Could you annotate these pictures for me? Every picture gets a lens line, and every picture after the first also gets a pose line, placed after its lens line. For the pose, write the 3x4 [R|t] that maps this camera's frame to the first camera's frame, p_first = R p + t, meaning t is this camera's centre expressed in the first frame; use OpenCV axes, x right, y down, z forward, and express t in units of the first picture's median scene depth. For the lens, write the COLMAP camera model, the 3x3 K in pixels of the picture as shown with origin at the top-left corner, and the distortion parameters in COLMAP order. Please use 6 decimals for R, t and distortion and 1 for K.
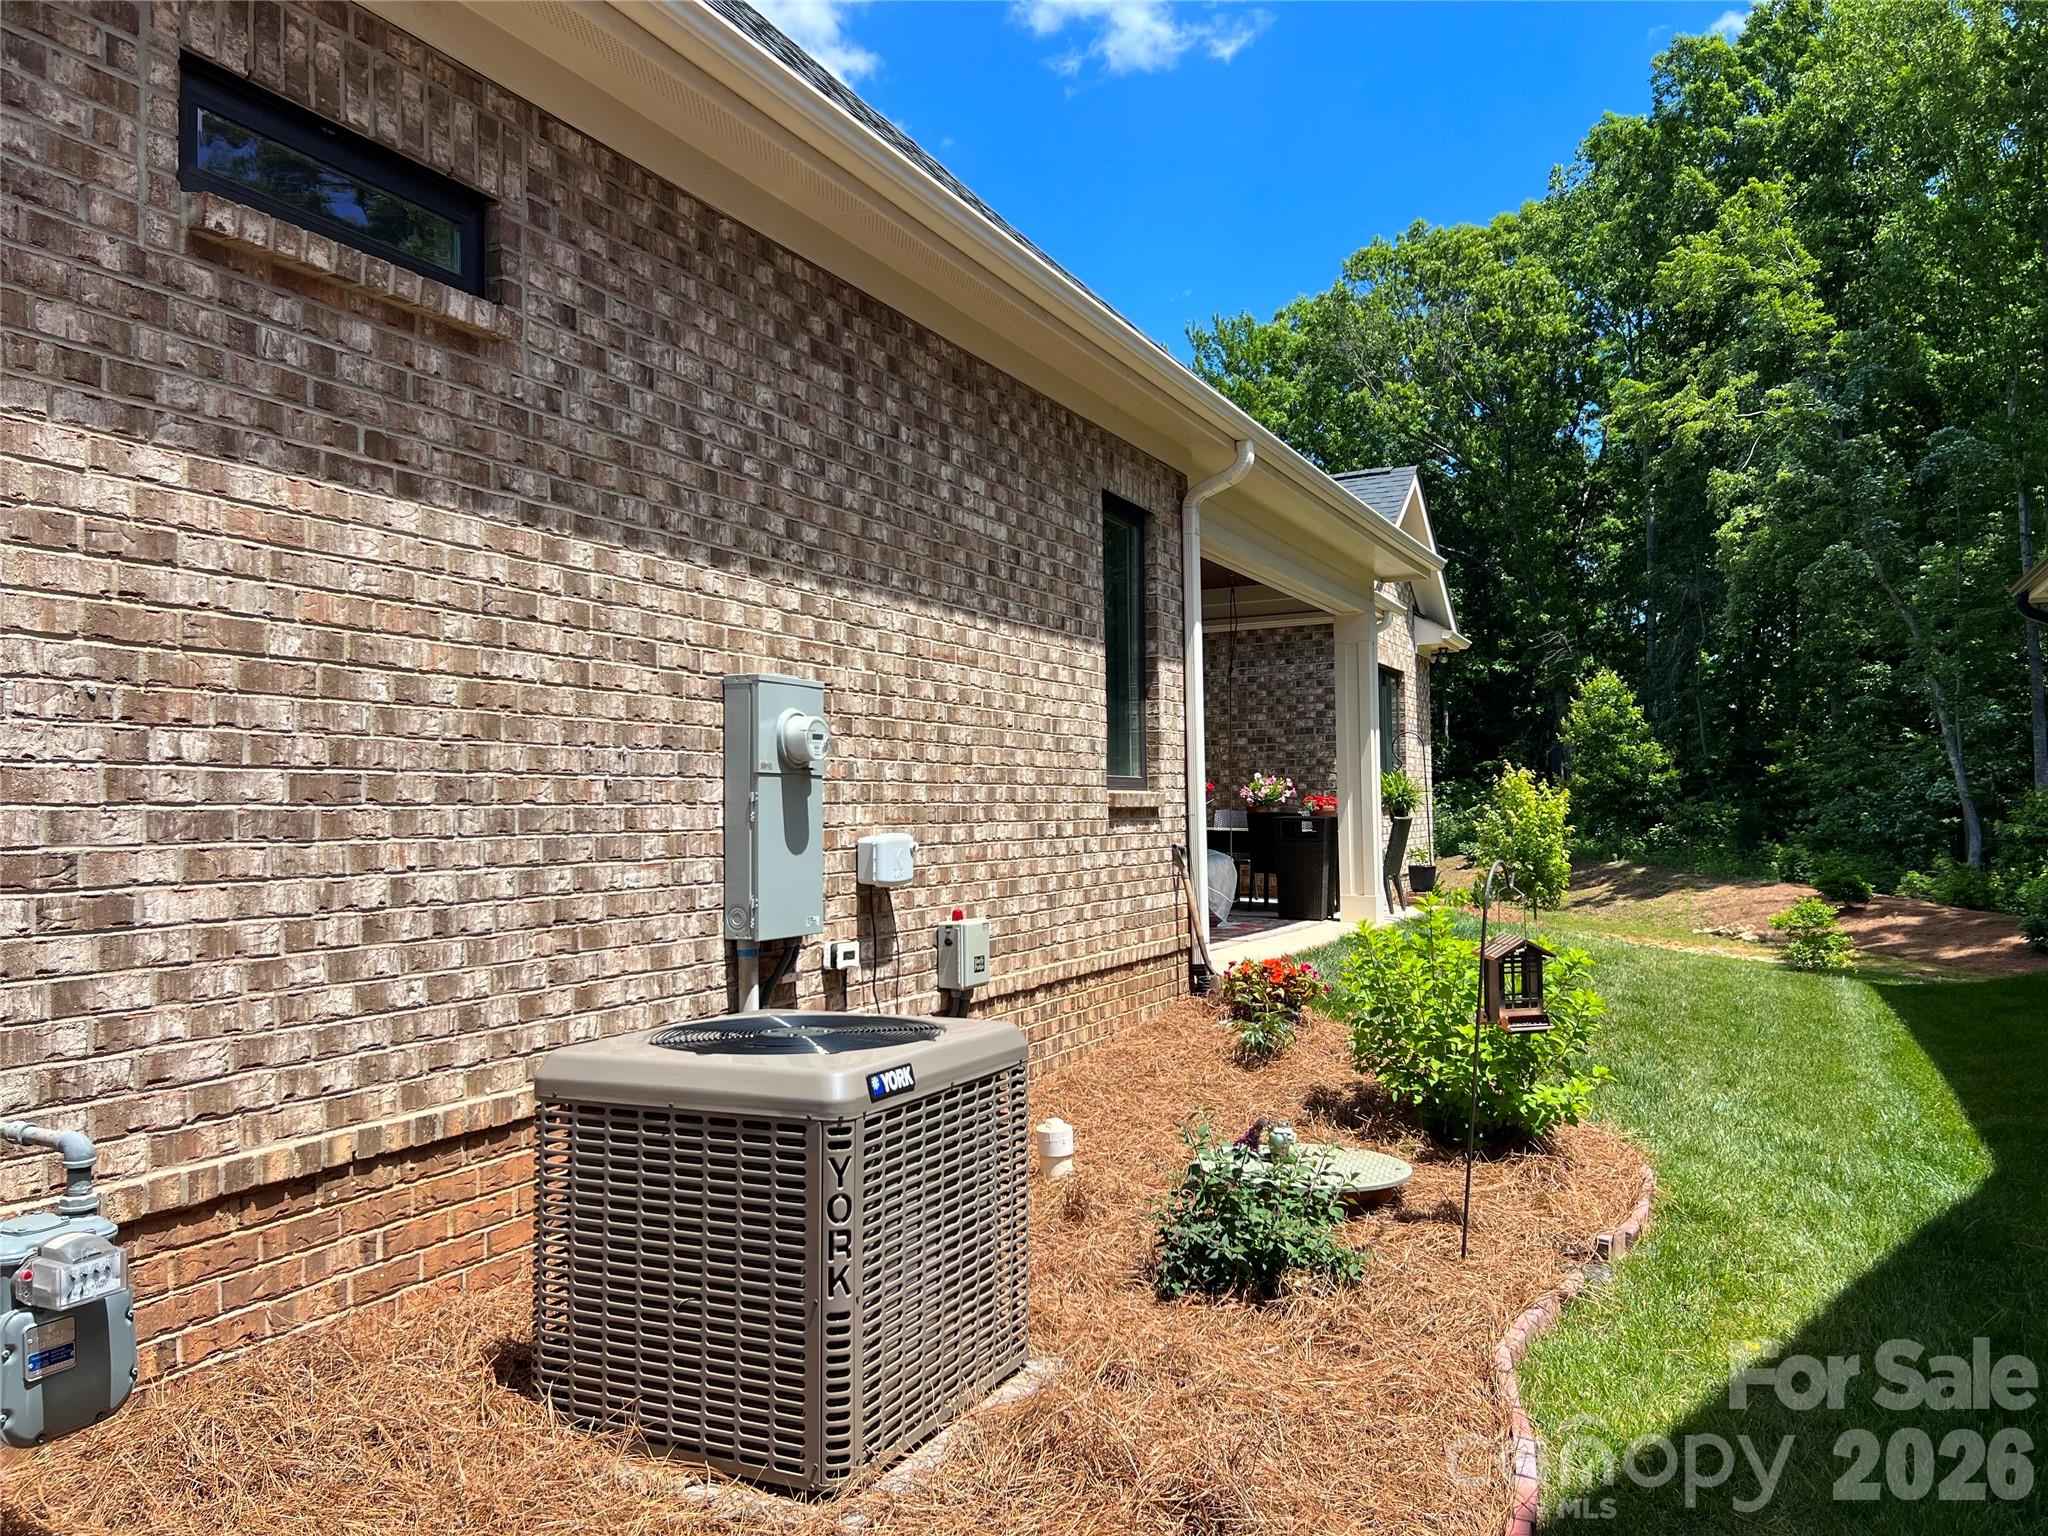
lens RADIAL K [[1535.6, 0, 1013.9], [0, 1535.6, 763.4], [0, 0, 1]] dist [0.041021, -0.004639]
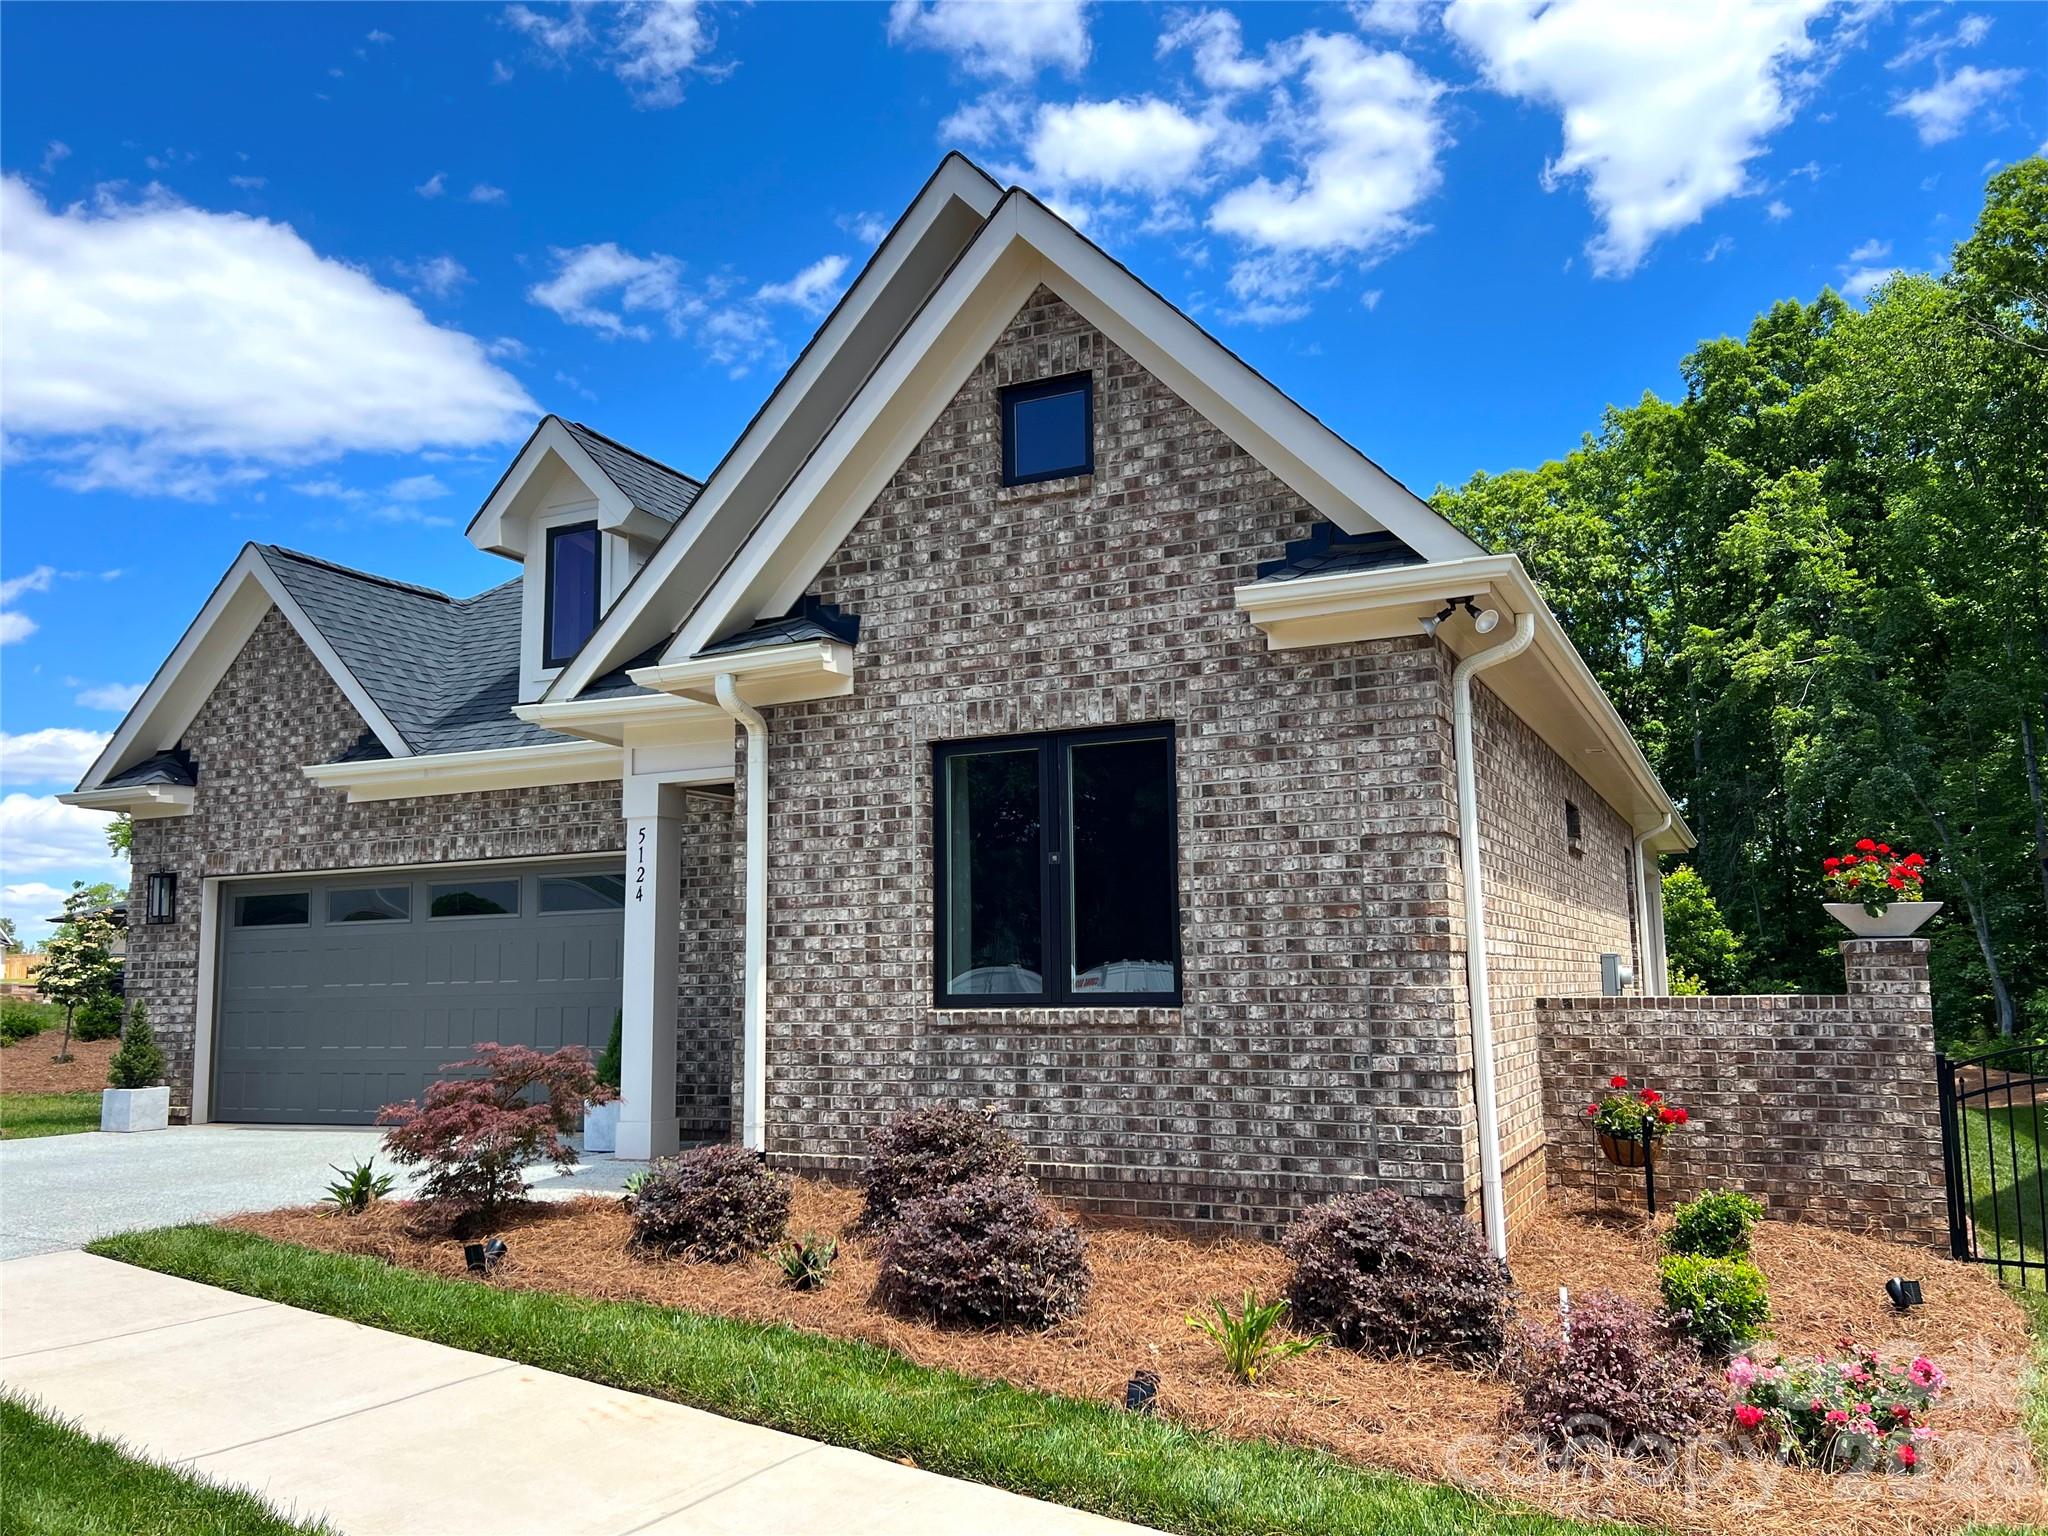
lens RADIAL K [[1535.6, 0, 1035.8], [0, 1535.6, 763.7], [0, 0, 1]] dist [0.041021, -0.004639]
pose [[0.999596, 0.003233, 0.028226, -1.146569], [-0.000141, 0.994060, -0.108836, -0.081469], [-0.028410, 0.108789, 0.993659, -1.303979]]
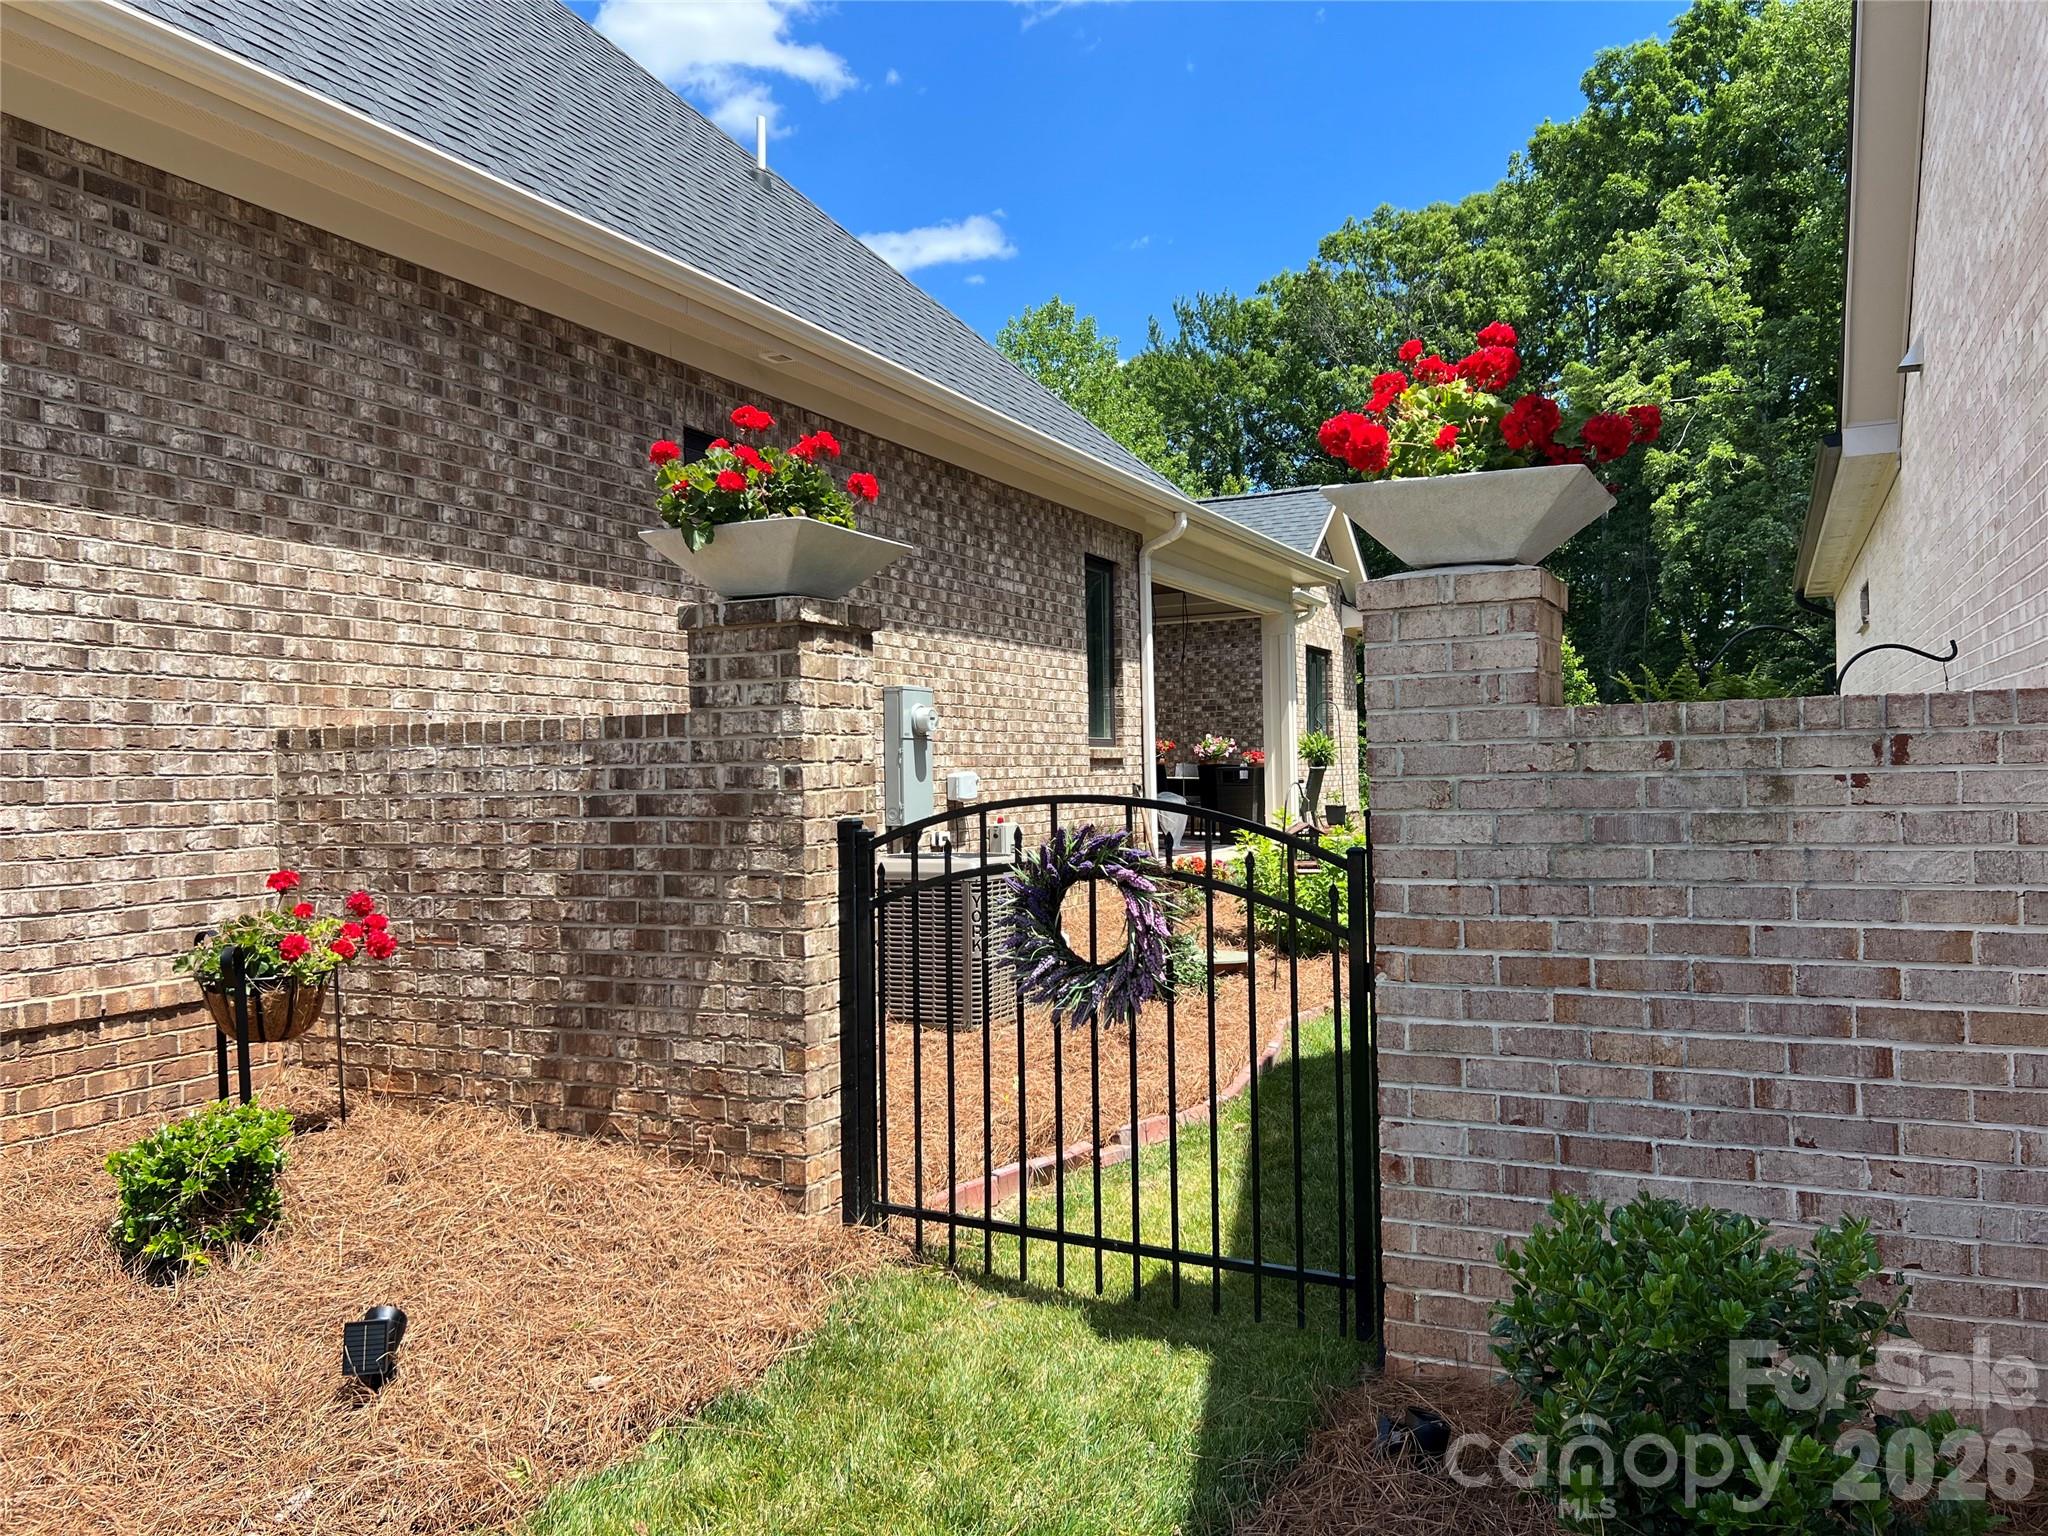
lens RADIAL K [[1535.6, 0, 1035.5], [0, 1535.6, 705.0], [0, 0, 1]] dist [0.041021, -0.004639]
pose [[0.999737, -0.004543, 0.022501, -0.024449], [0.004805, 0.999921, -0.011583, -0.006347], [-0.022446, 0.011688, 0.999680, -0.481608]]
